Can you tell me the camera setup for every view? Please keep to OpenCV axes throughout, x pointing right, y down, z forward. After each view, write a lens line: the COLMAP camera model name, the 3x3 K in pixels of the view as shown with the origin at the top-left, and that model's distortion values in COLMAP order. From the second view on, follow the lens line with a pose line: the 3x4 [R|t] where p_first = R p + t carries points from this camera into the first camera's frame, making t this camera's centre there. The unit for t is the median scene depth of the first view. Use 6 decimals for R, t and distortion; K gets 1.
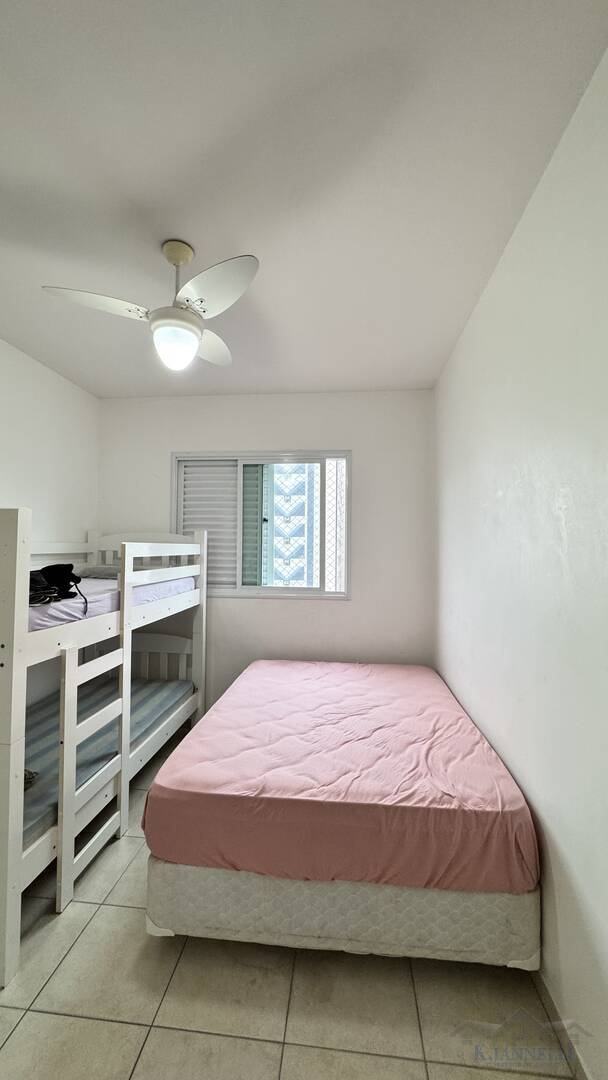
lens RADIAL K [[431.6, 0, 311.5], [0, 431.6, 533.1], [0, 0, 1]] dist [-0.009085, 0.000180]
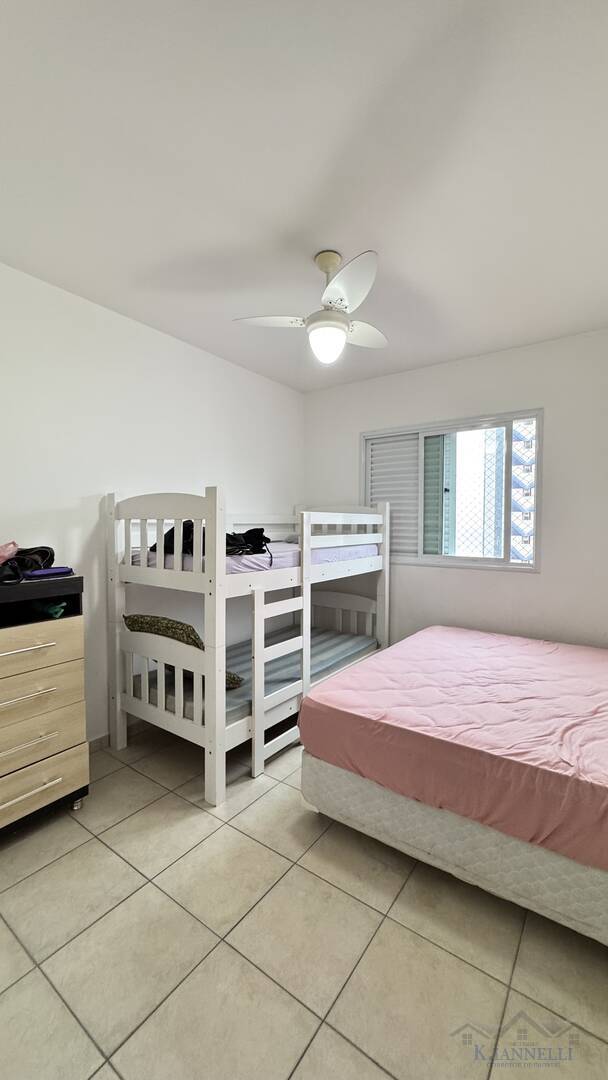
lens RADIAL K [[432.9, 0, 307.4], [0, 432.9, 531.8], [0, 0, 1]] dist [-0.011331, 0.000050]
pose [[0.865488, 0.002449, -0.500923, 0.218843], [0.022945, 0.998745, 0.044526, 0.026916], [0.500403, -0.050031, 0.864346, -0.070619]]
